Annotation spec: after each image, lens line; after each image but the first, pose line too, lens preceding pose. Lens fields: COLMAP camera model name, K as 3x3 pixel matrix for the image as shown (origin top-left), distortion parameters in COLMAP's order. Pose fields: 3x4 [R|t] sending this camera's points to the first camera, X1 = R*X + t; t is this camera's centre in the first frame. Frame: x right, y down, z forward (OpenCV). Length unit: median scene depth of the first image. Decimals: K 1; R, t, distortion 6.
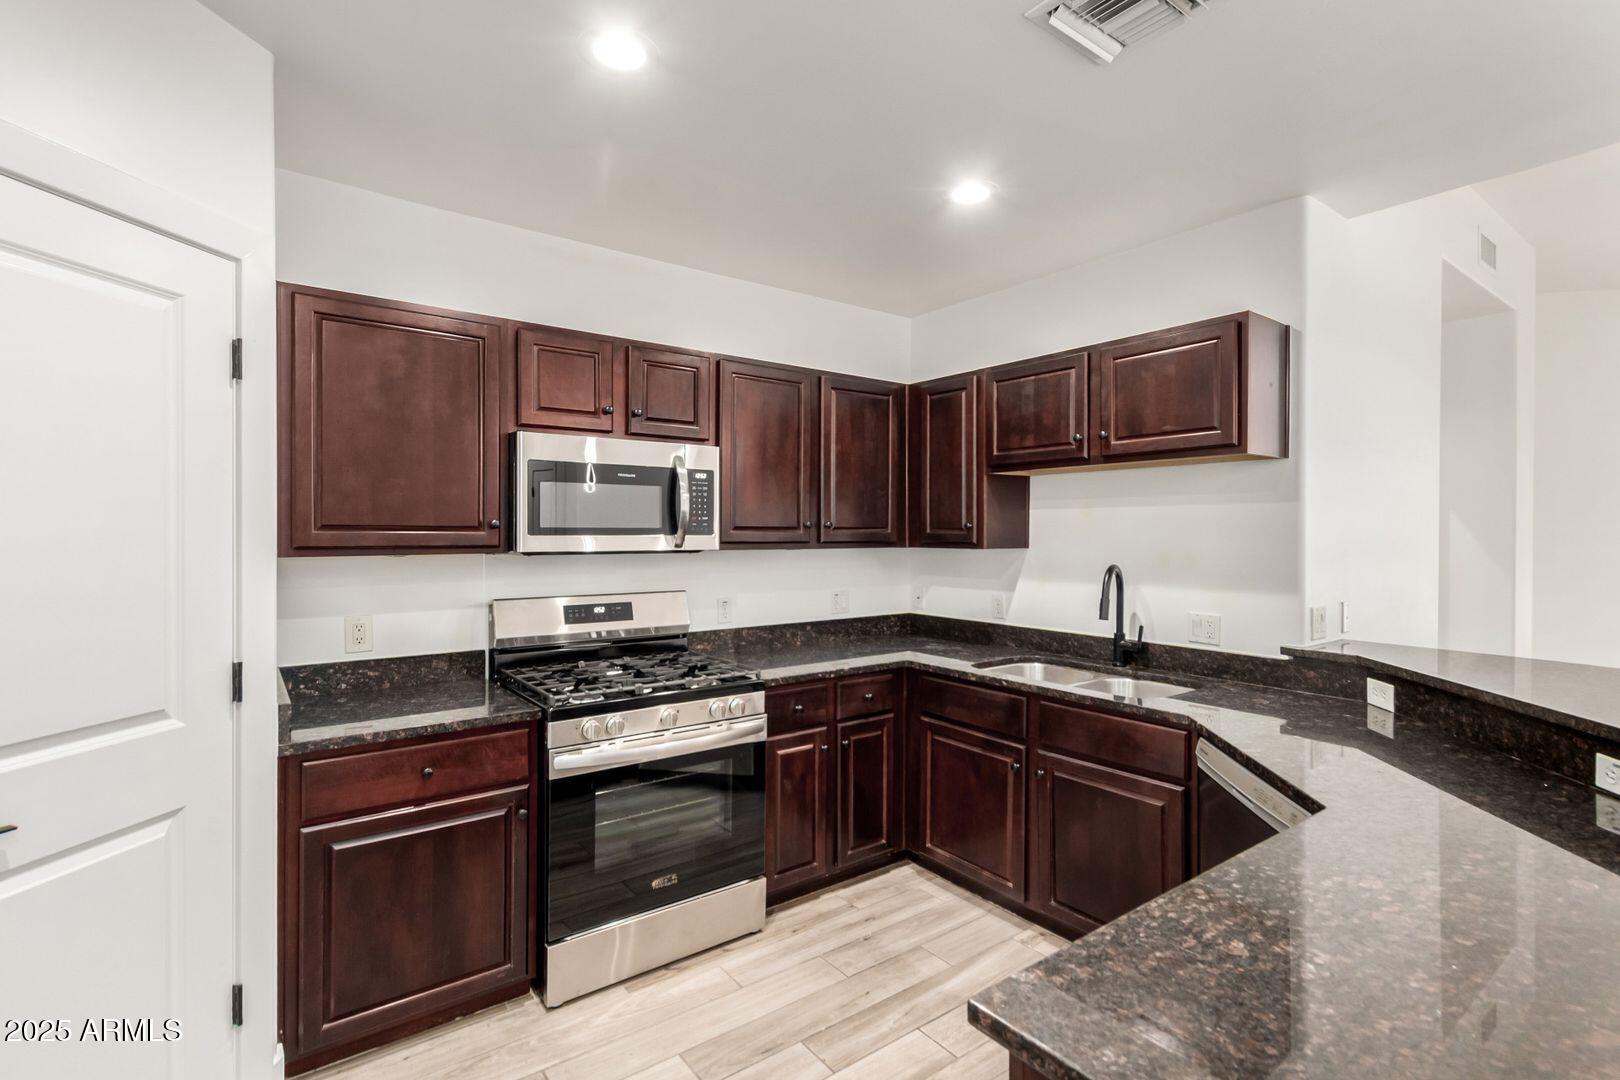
lens RADIAL K [[783.7, 0, 840.1], [0, 783.7, 532.7], [0, 0, 1]] dist [0.016180, 0.000488]
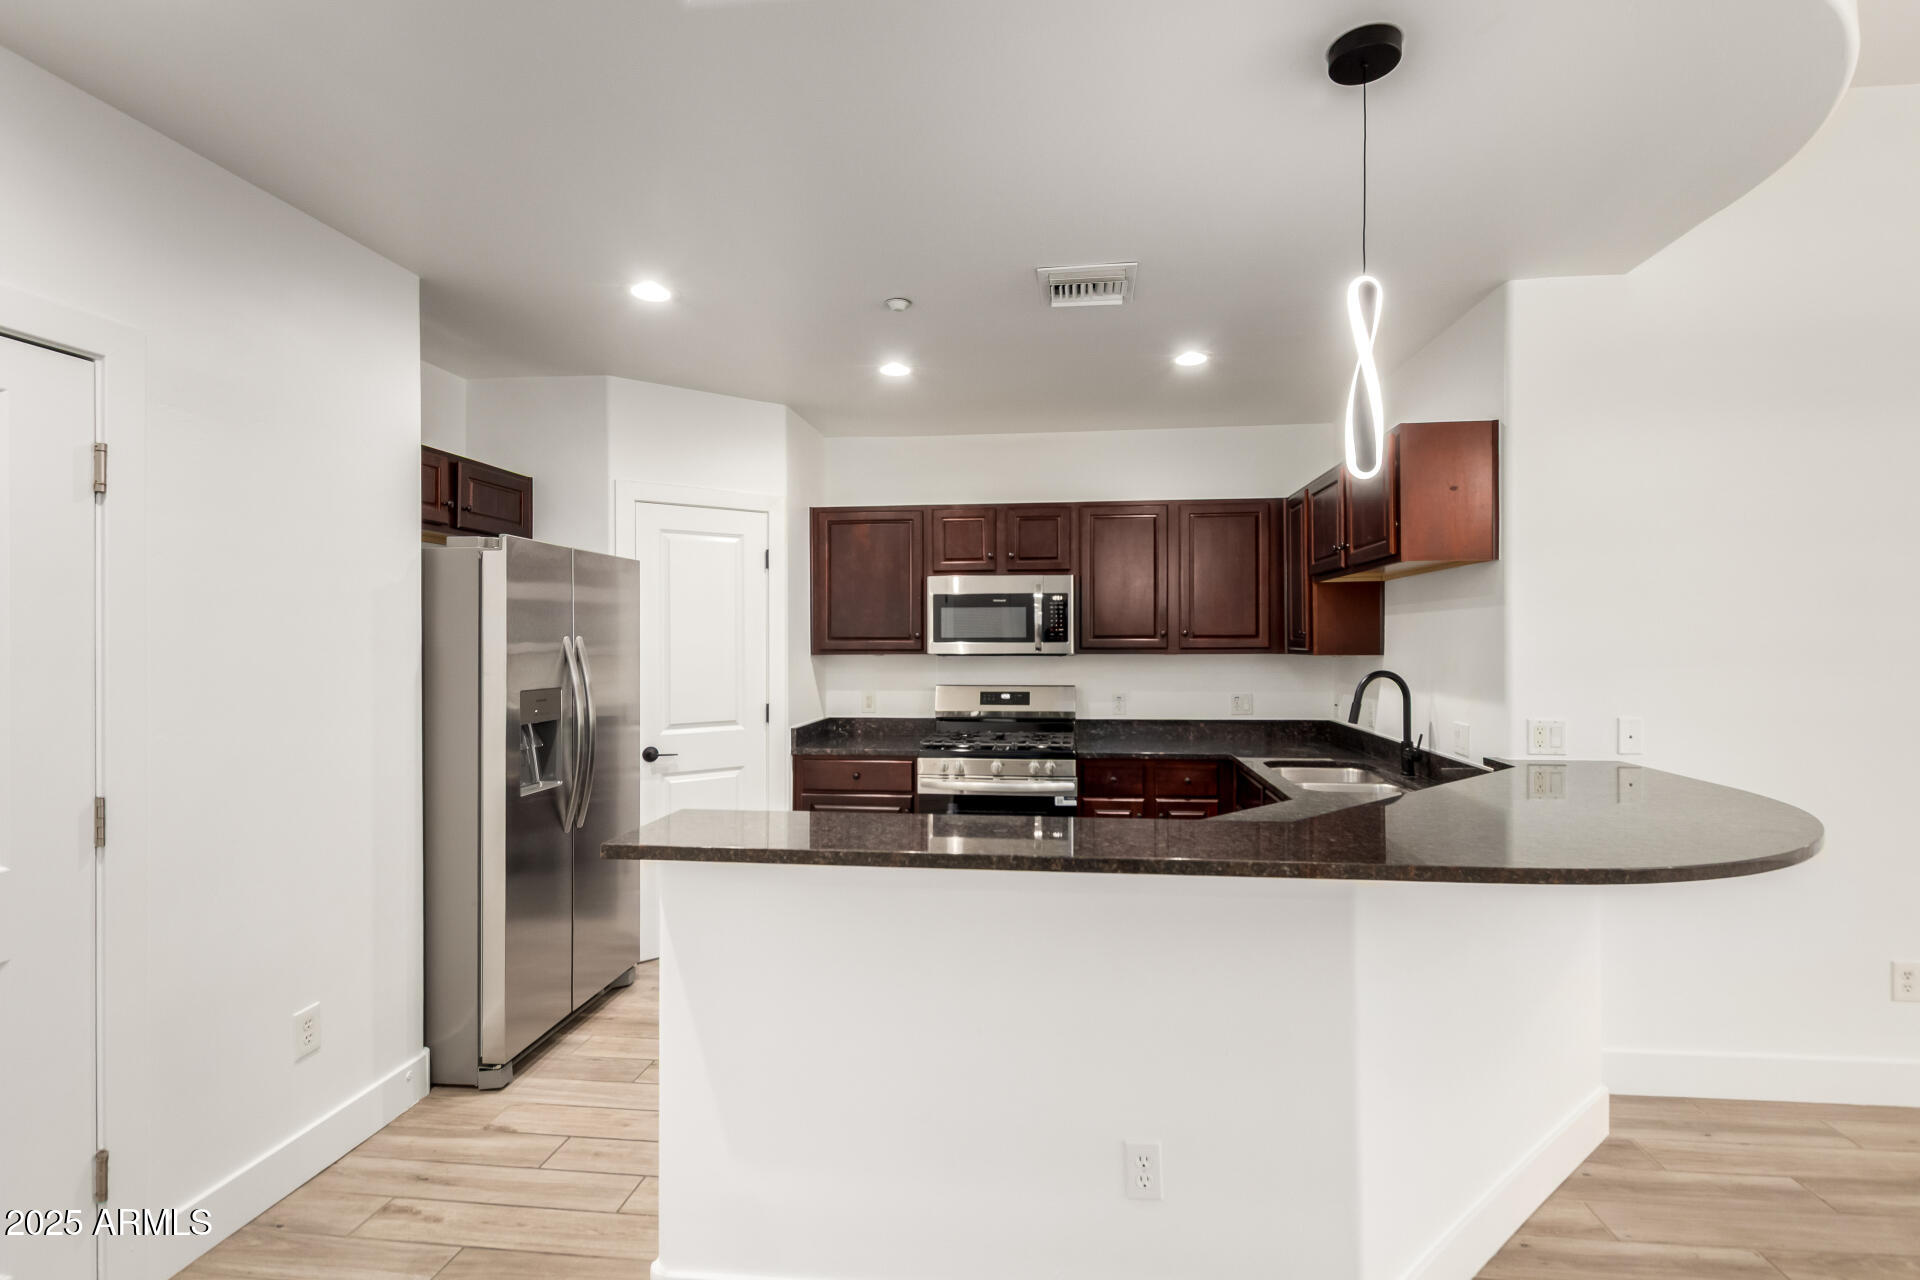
lens RADIAL K [[928.9, 0, 970.3], [0, 928.9, 637.5], [0, 0, 1]] dist [0.016180, 0.000488]
pose [[0.702015, -0.008324, -0.712113, 0.848401], [0.004274, 0.999963, -0.007475, 0.005838], [0.712149, 0.002204, 0.702025, -0.213540]]
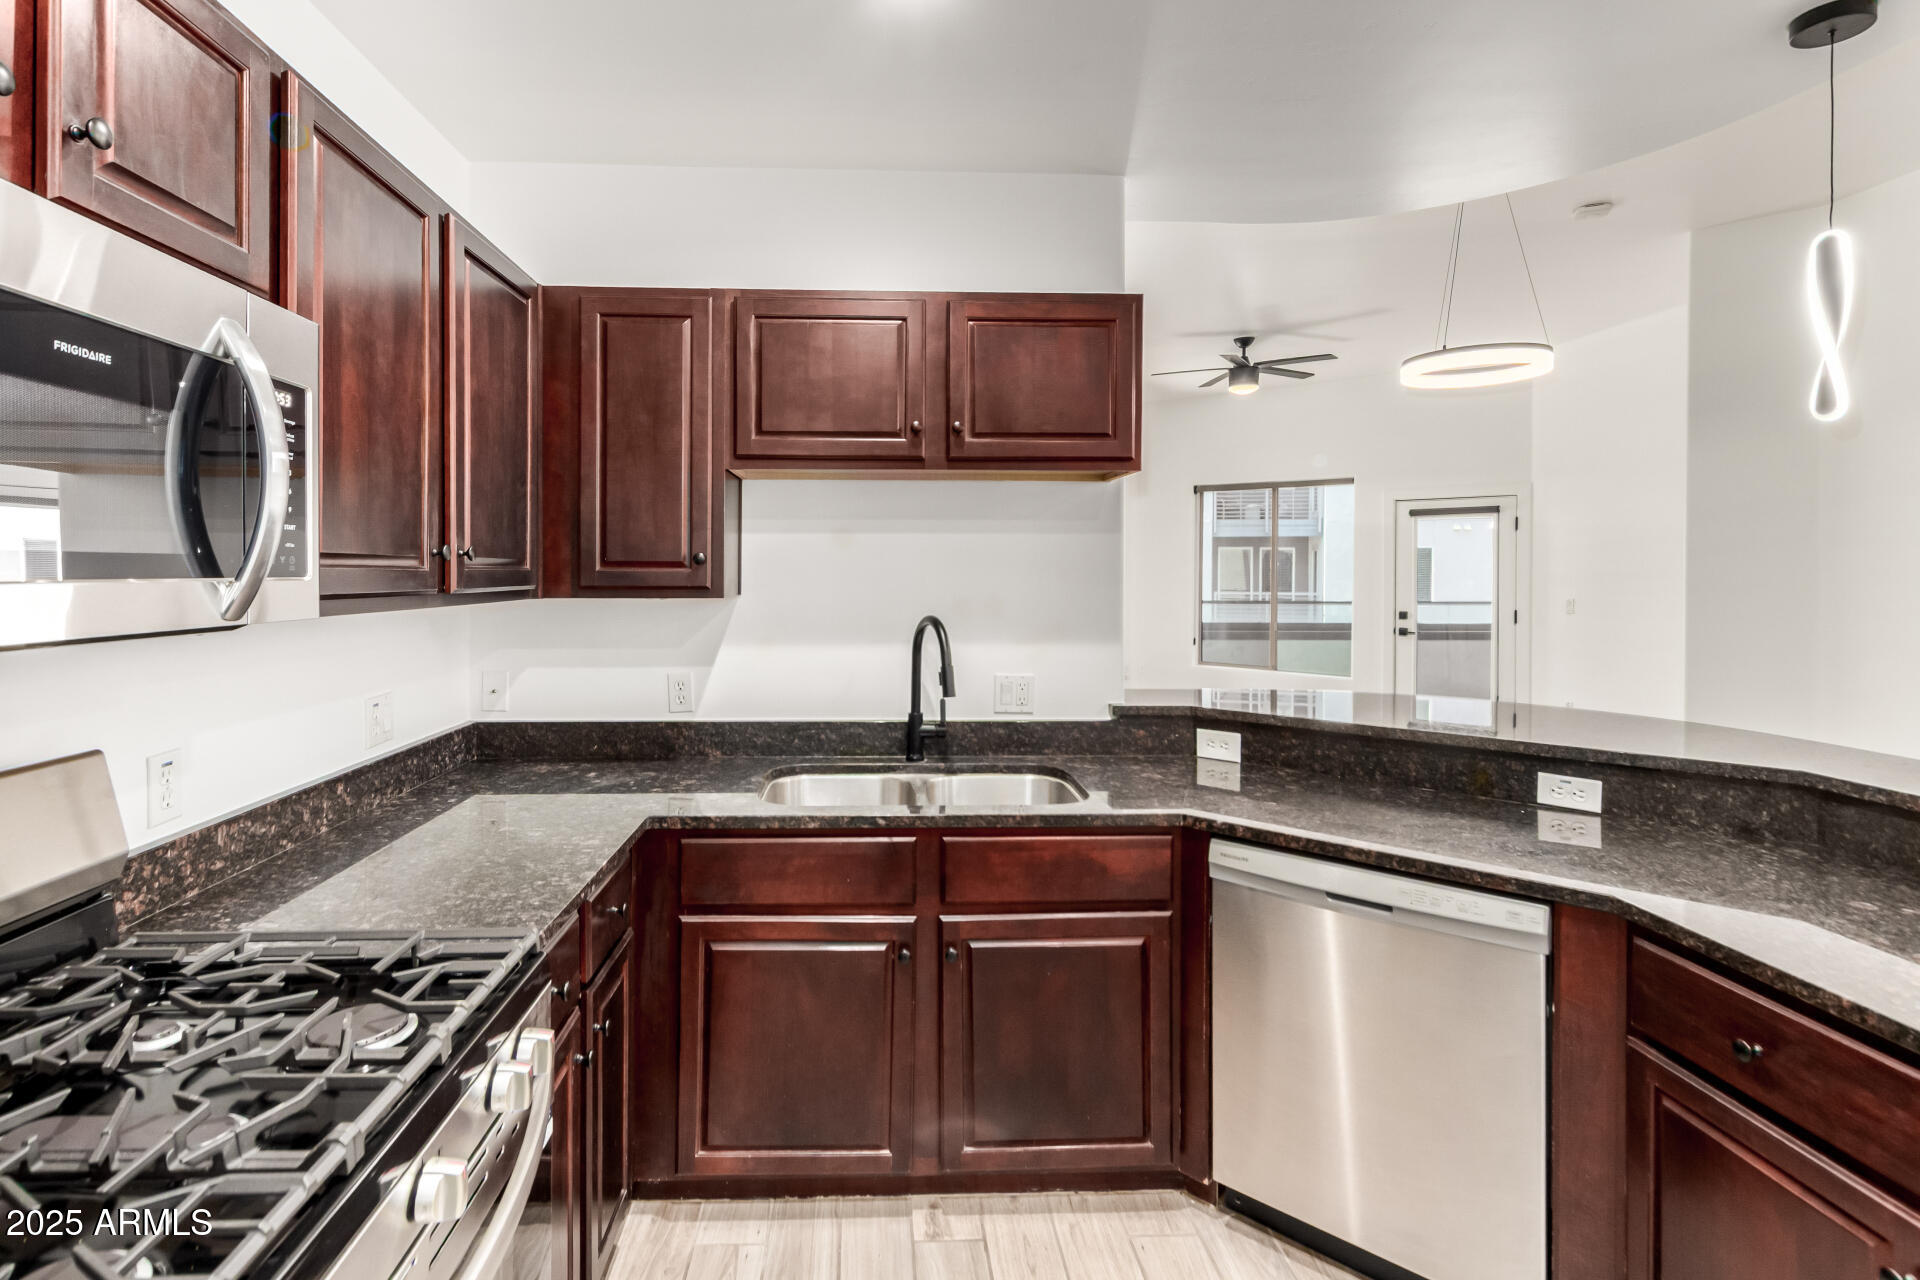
lens RADIAL K [[928.9, 0, 885.9], [0, 928.9, 576.3], [0, 0, 1]] dist [0.016180, 0.000488]
pose [[0.585244, -0.005119, 0.810841, -0.354733], [-0.000648, 0.999977, 0.006781, 0.000225], [-0.810857, -0.004494, 0.585227, 0.569222]]
